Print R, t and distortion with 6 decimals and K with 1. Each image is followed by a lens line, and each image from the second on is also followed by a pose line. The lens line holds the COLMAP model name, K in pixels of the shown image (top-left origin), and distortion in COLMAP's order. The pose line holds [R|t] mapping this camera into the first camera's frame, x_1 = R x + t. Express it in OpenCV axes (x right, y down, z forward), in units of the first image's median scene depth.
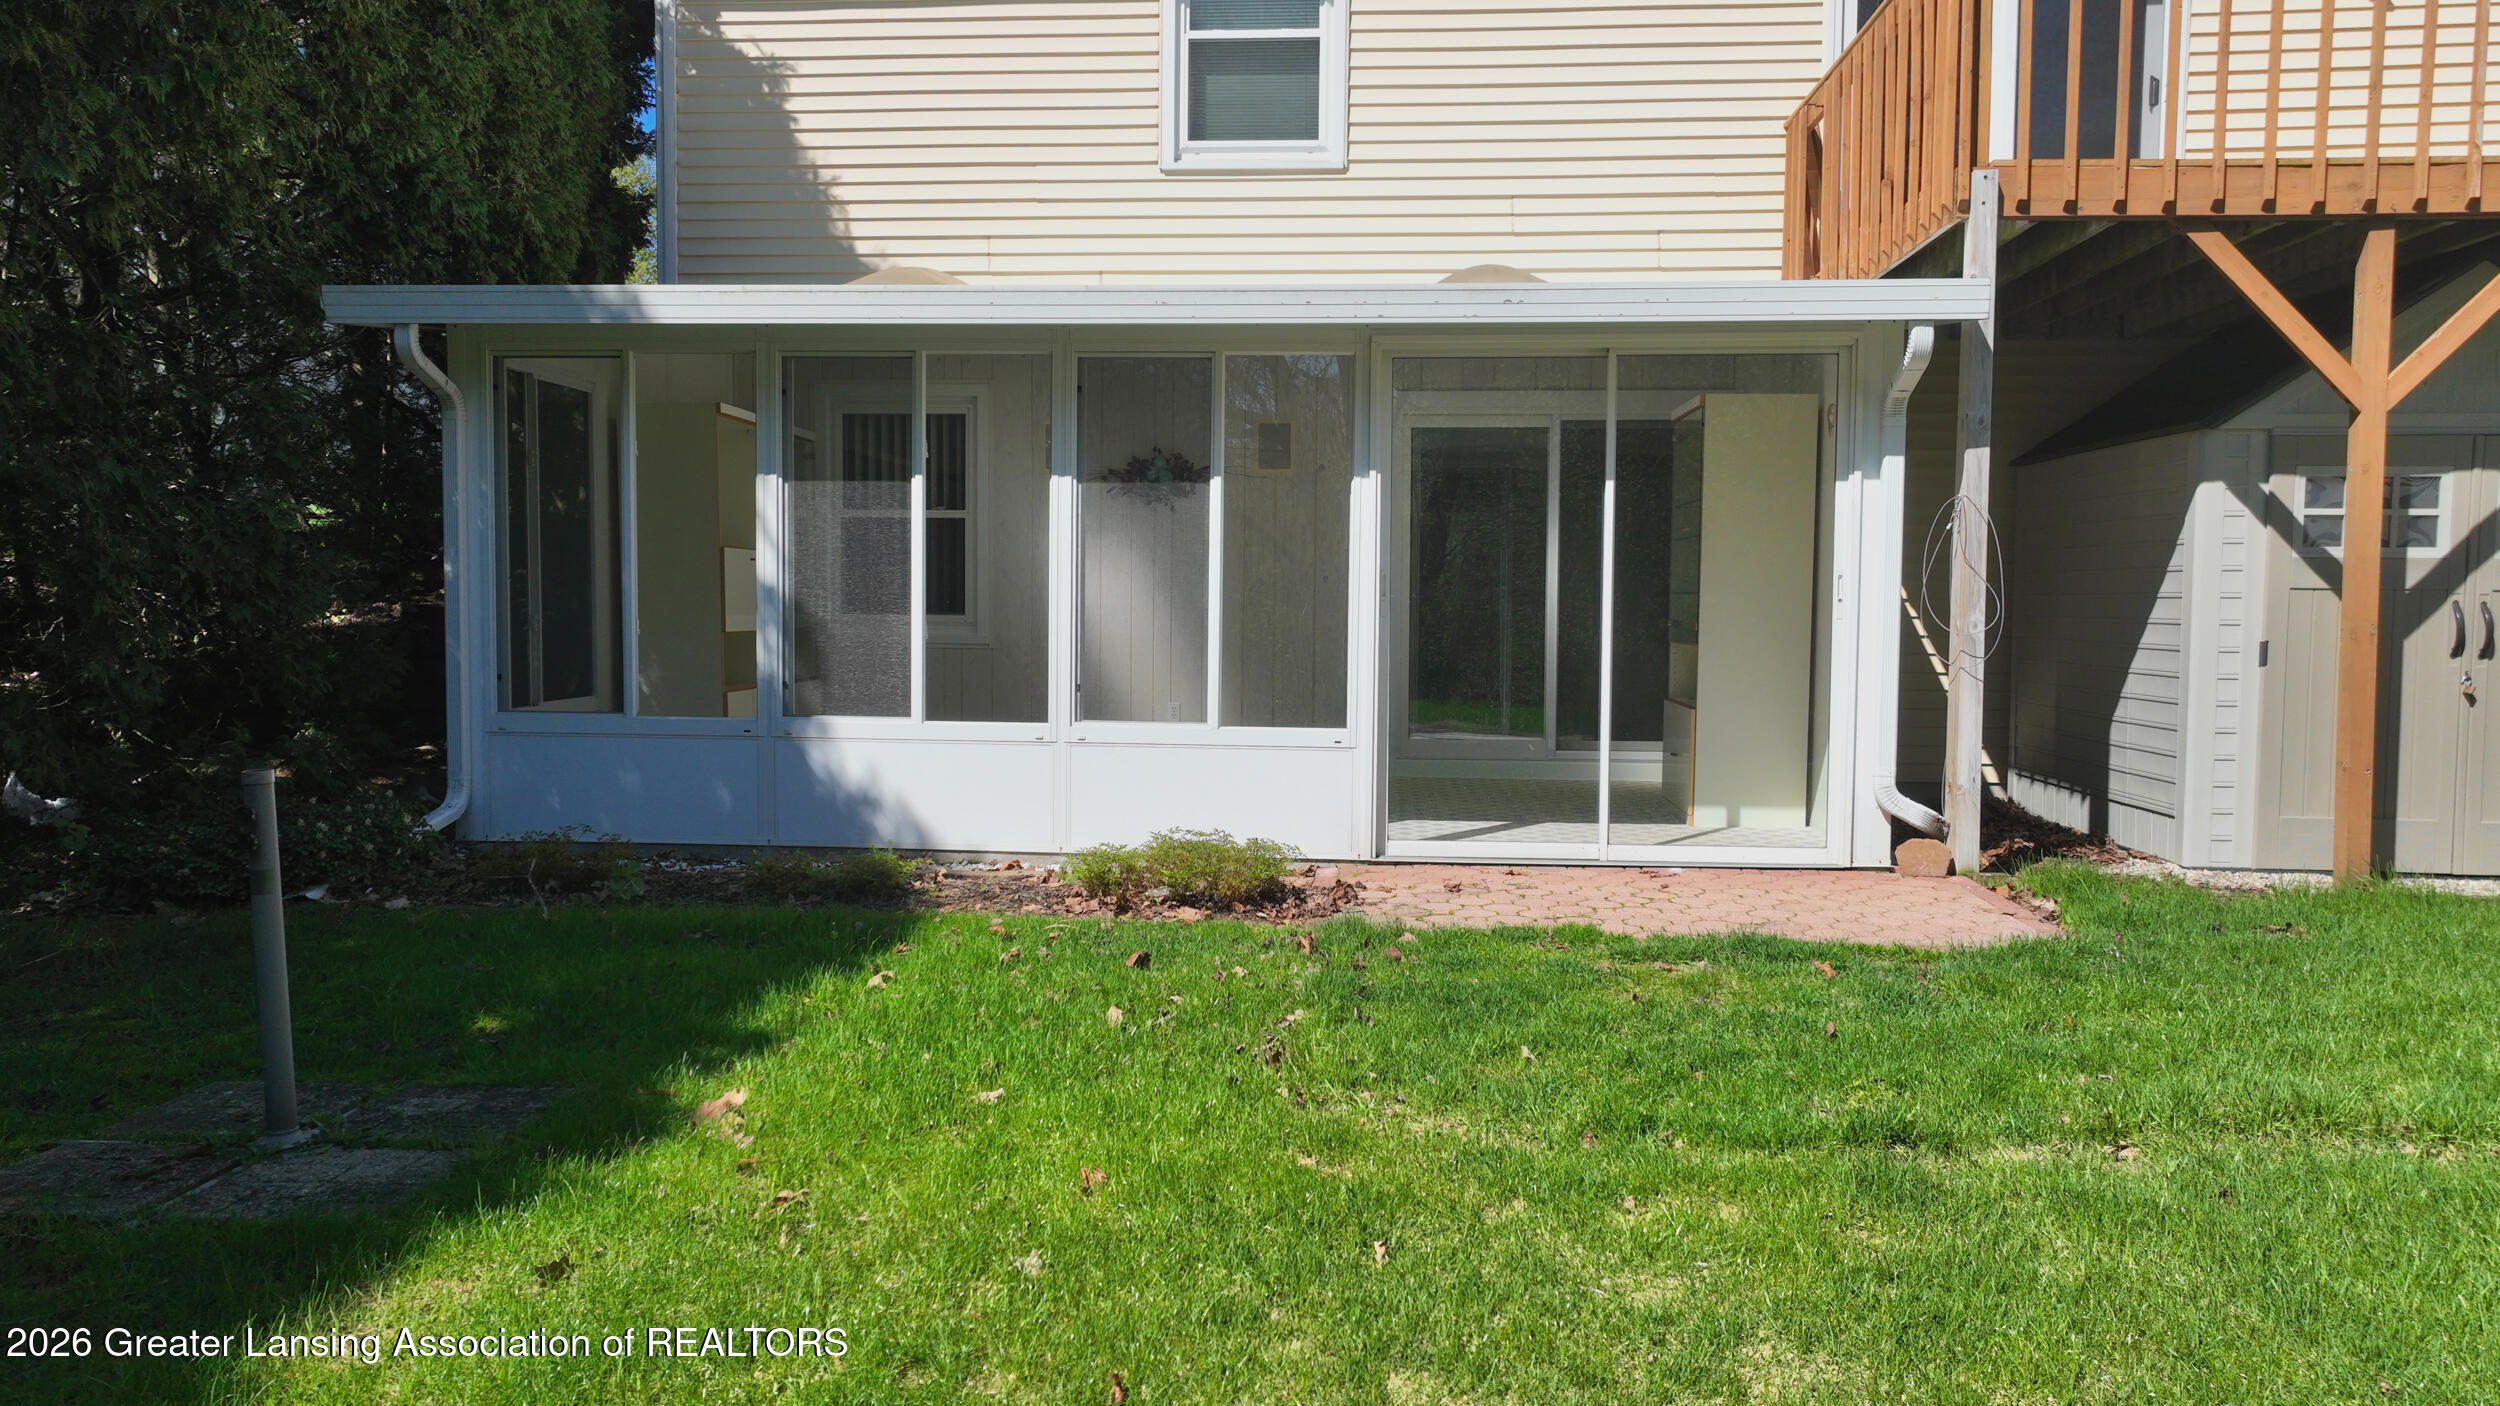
lens RADIAL K [[1760.5, 0, 1250.0], [0, 1760.5, 703.0], [0, 0, 1]] dist [-0.002938, 0.022366]
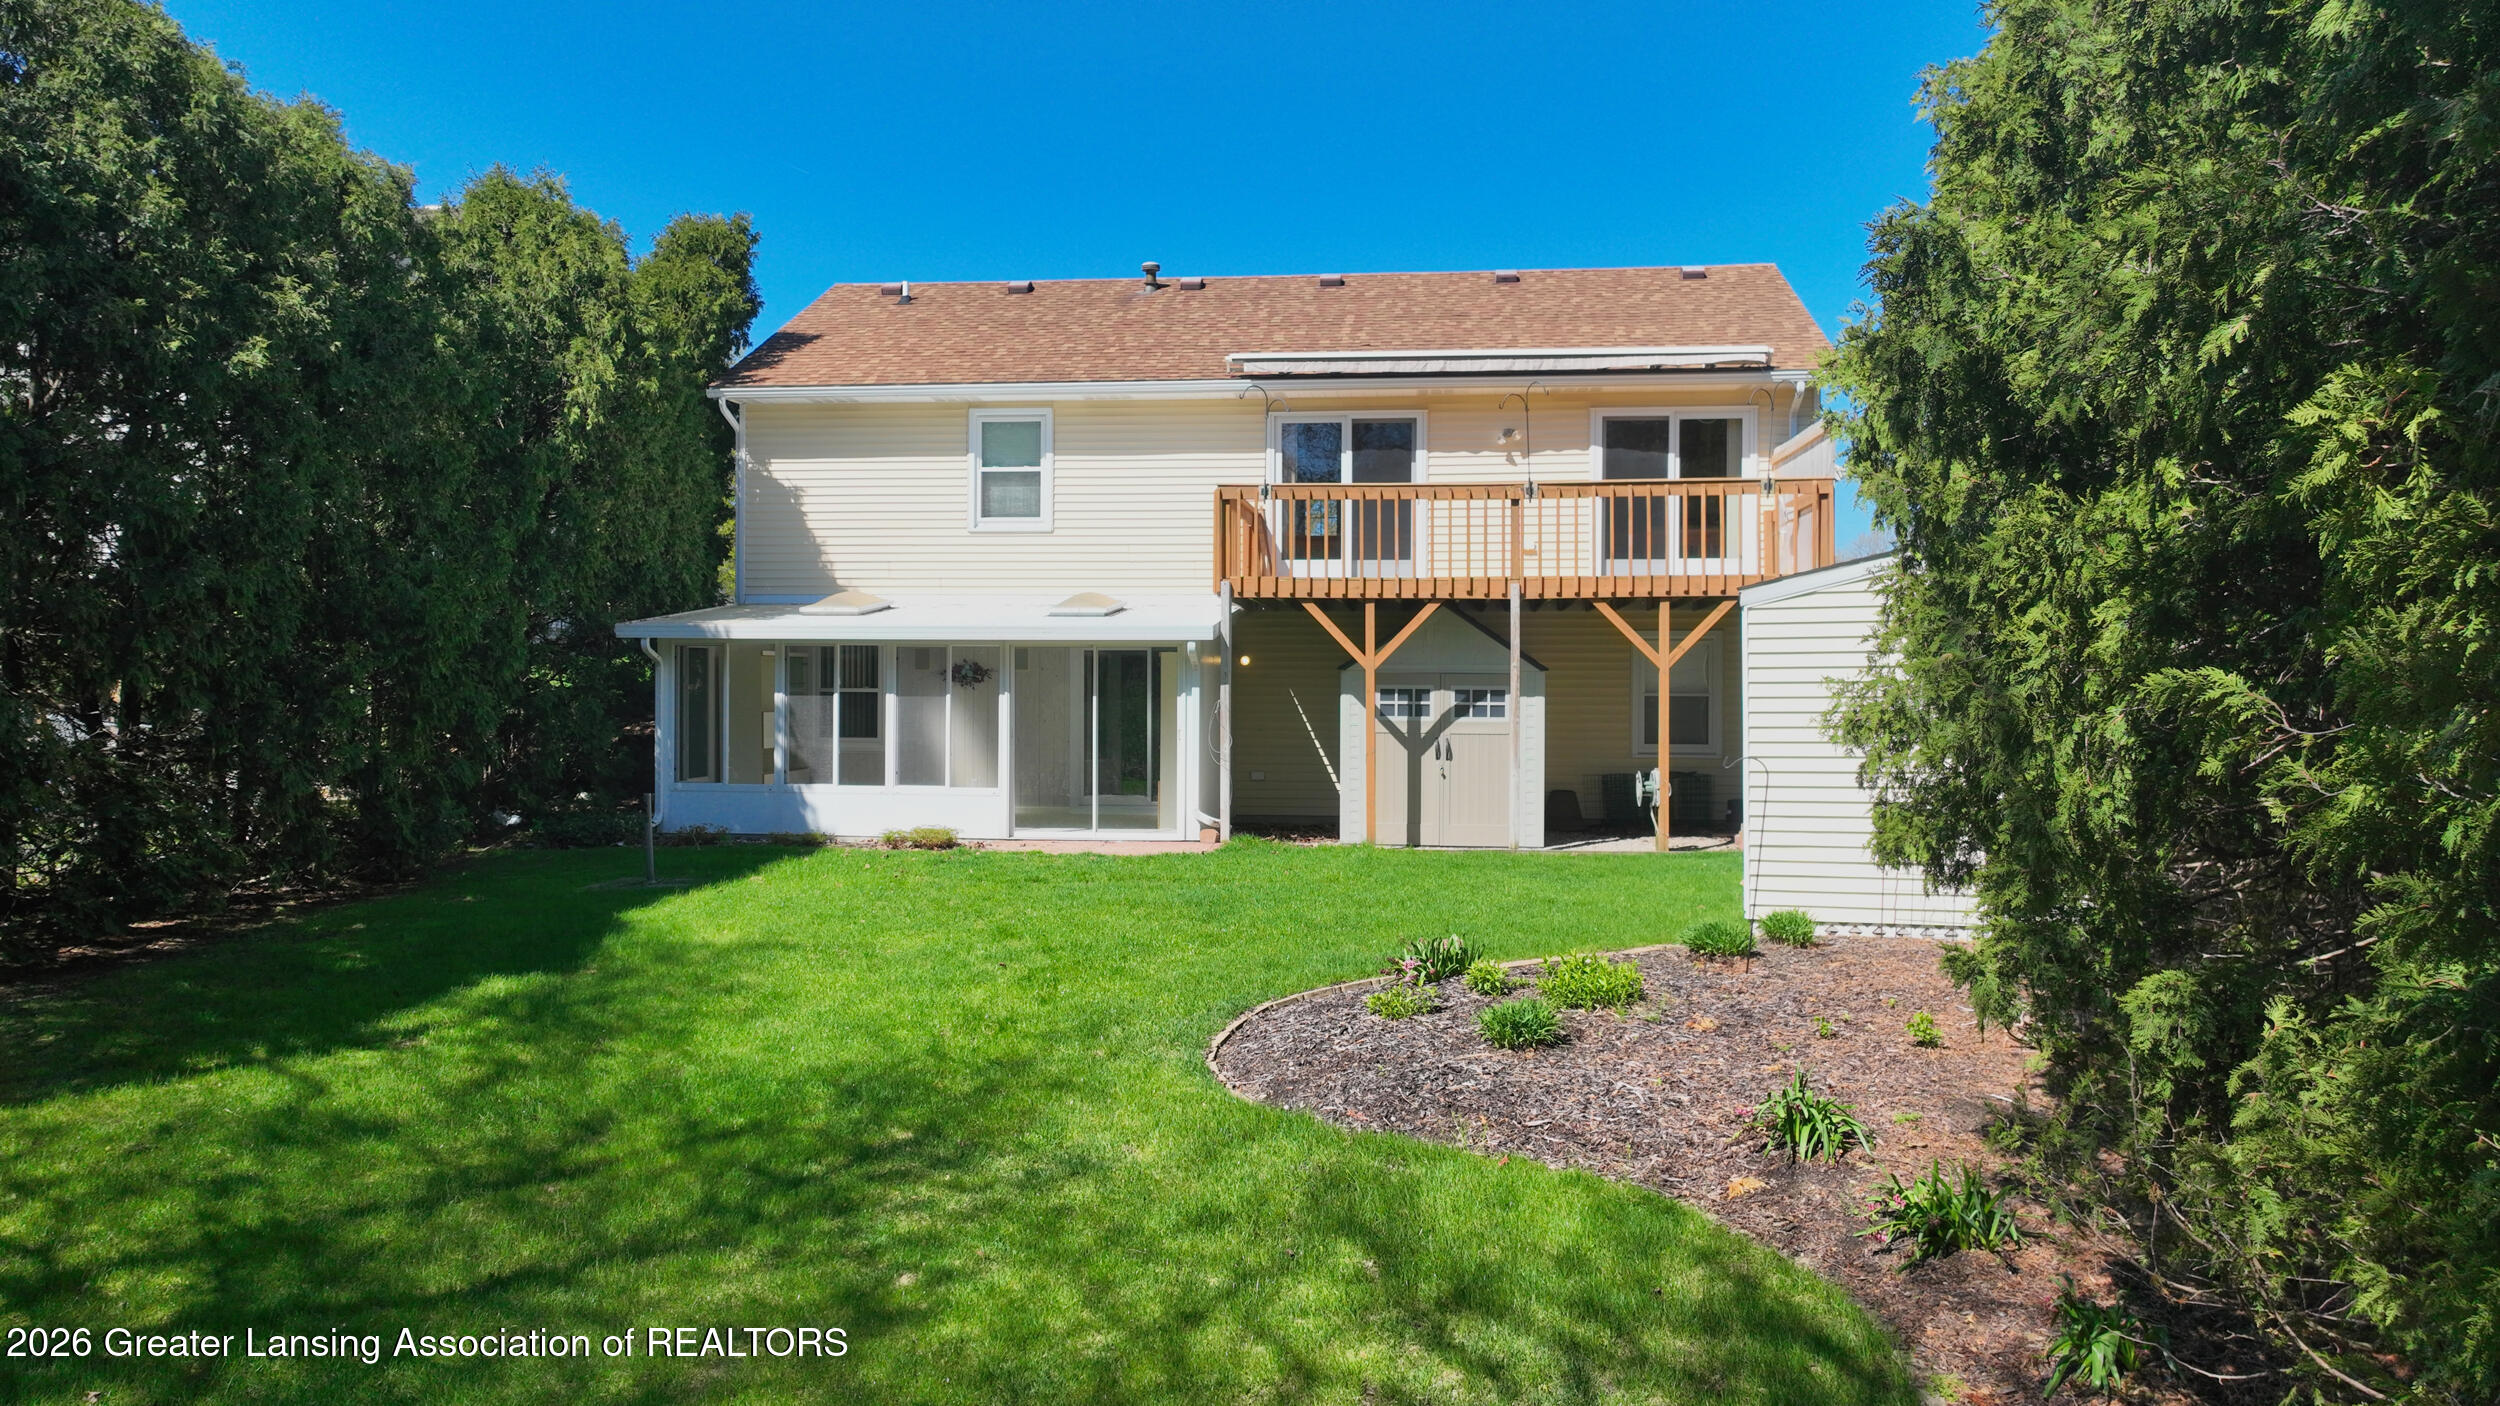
lens RADIAL K [[1757.3, 0, 1250.0], [0, 1757.3, 703.0], [0, 0, 1]] dist [0.008563, -0.043565]
pose [[0.999600, -0.002614, -0.028146, 0.523970], [0.001313, 0.998934, -0.046147, 0.009703], [0.028237, 0.046092, 0.998538, -1.669386]]
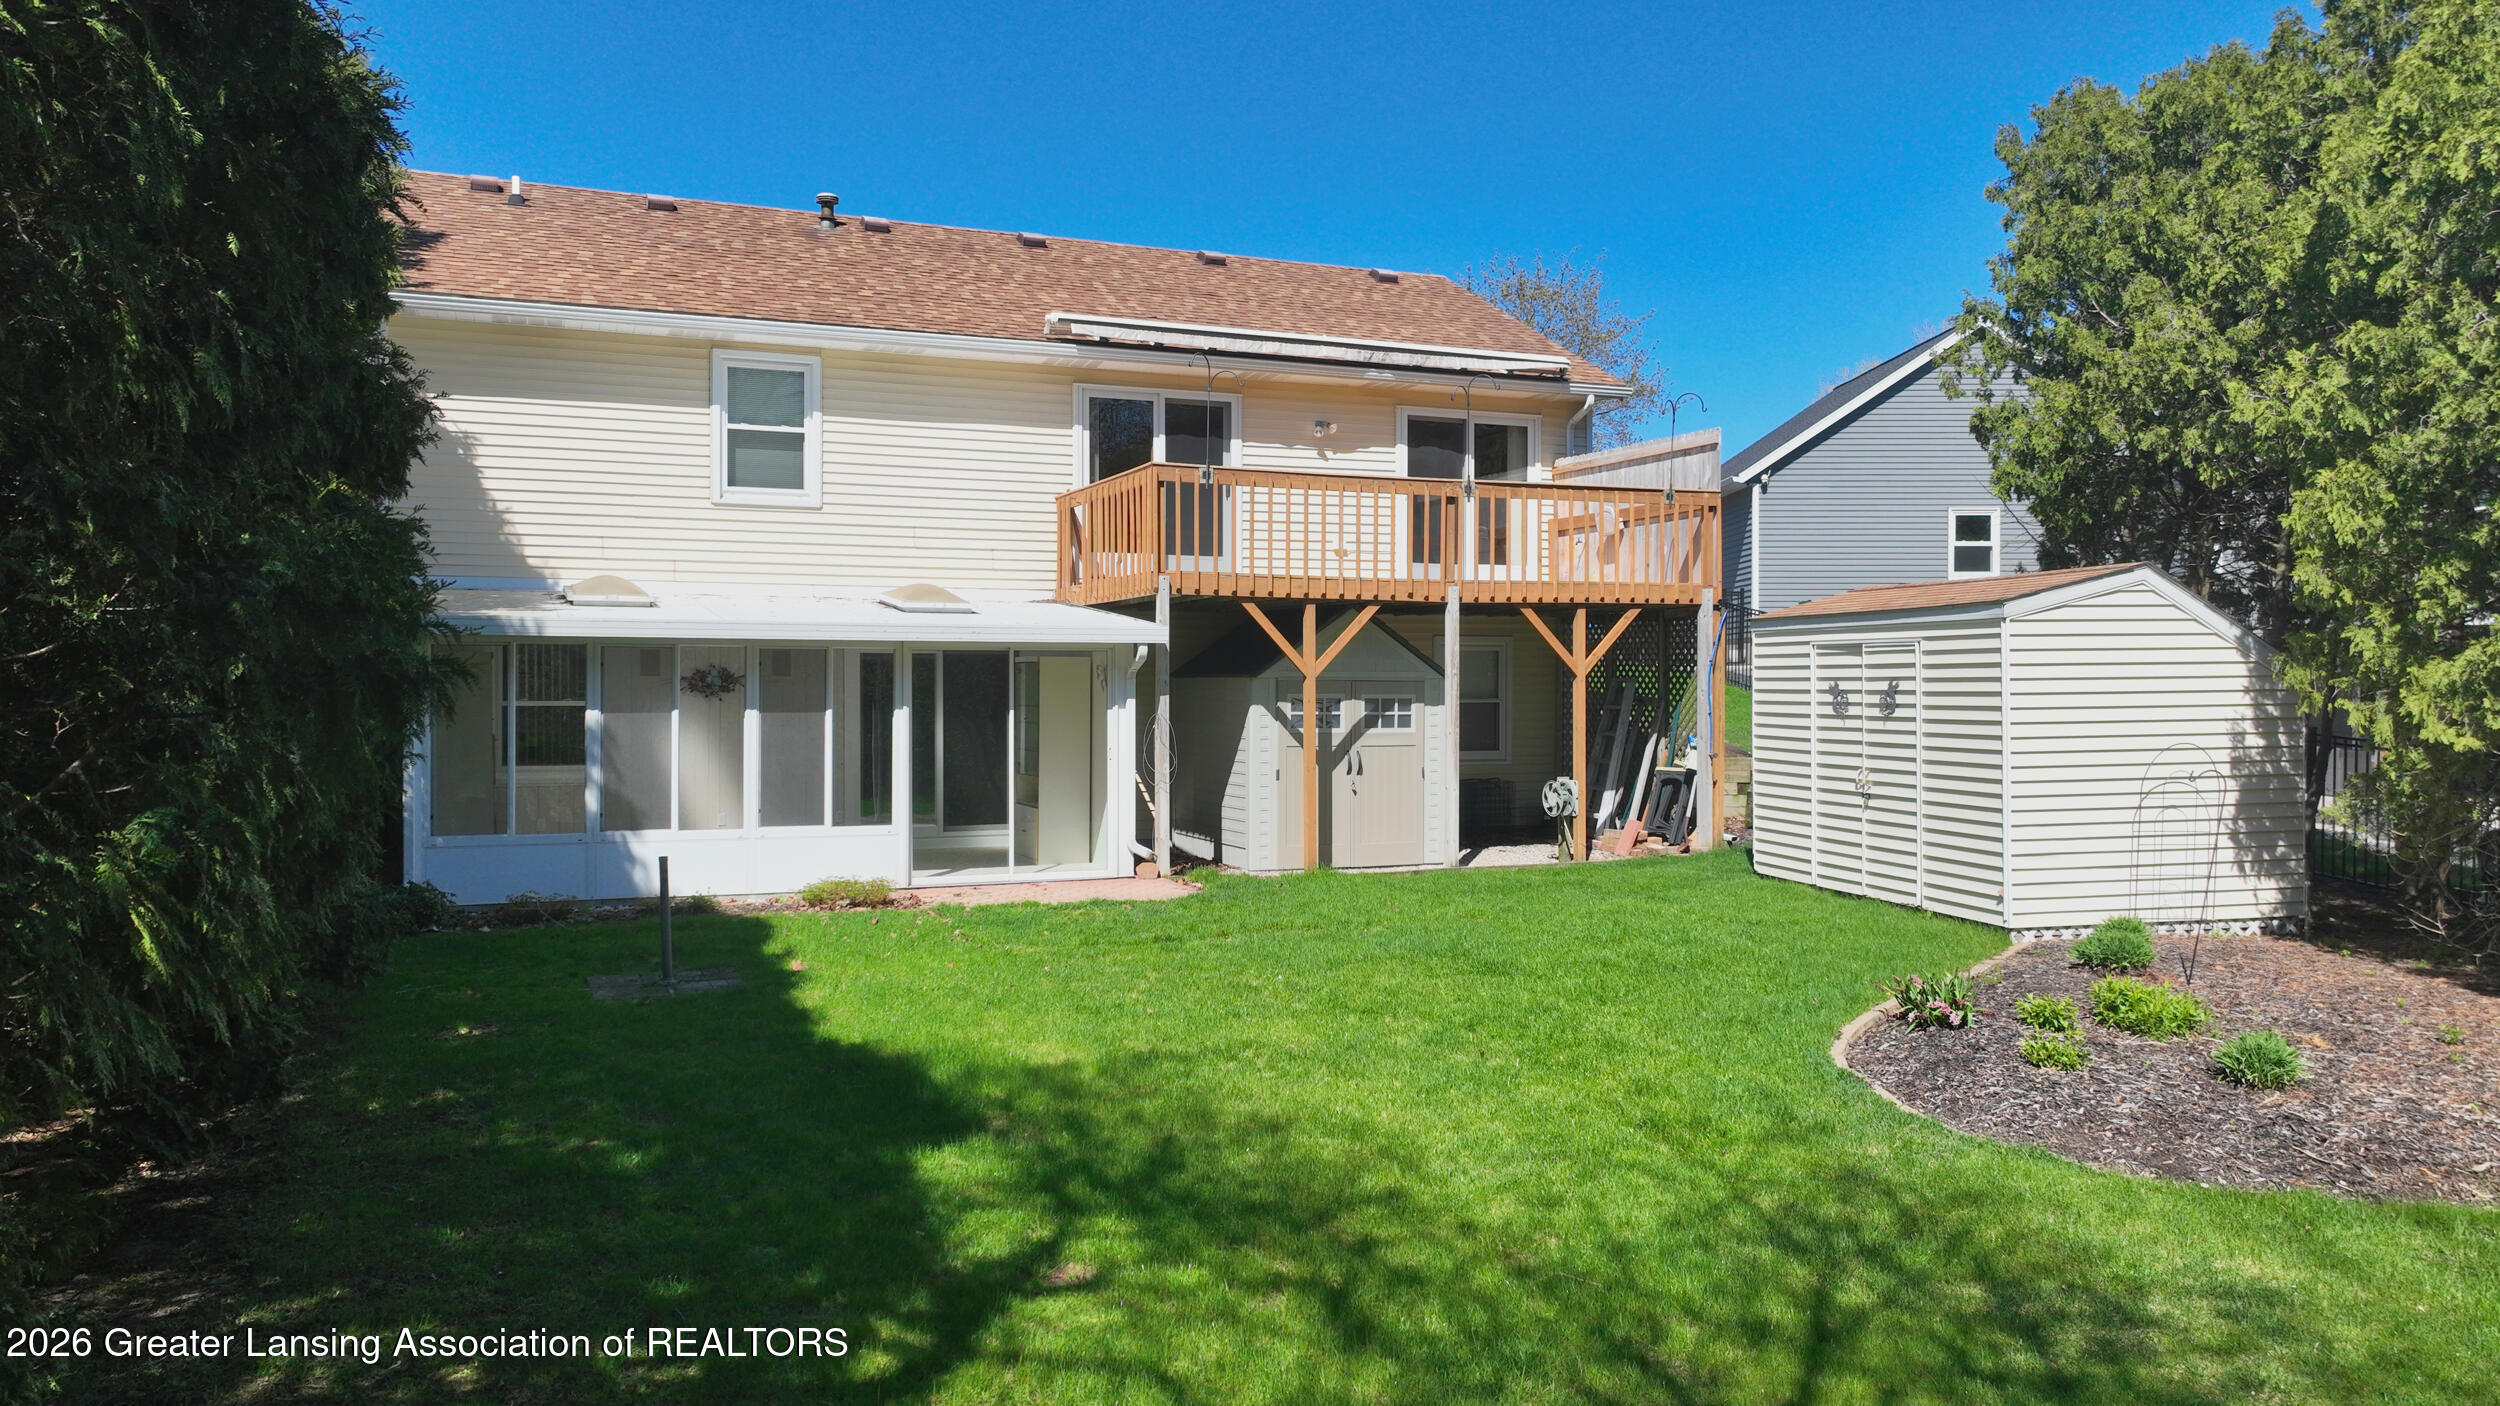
lens RADIAL K [[1757.3, 0, 1250.0], [0, 1757.3, 703.0], [0, 0, 1]] dist [0.008563, -0.043565]
pose [[0.889120, -0.011416, 0.457532, -0.546795], [0.031638, 0.998830, -0.036561, -0.043056], [-0.456579, 0.046982, 0.888441, -1.110150]]
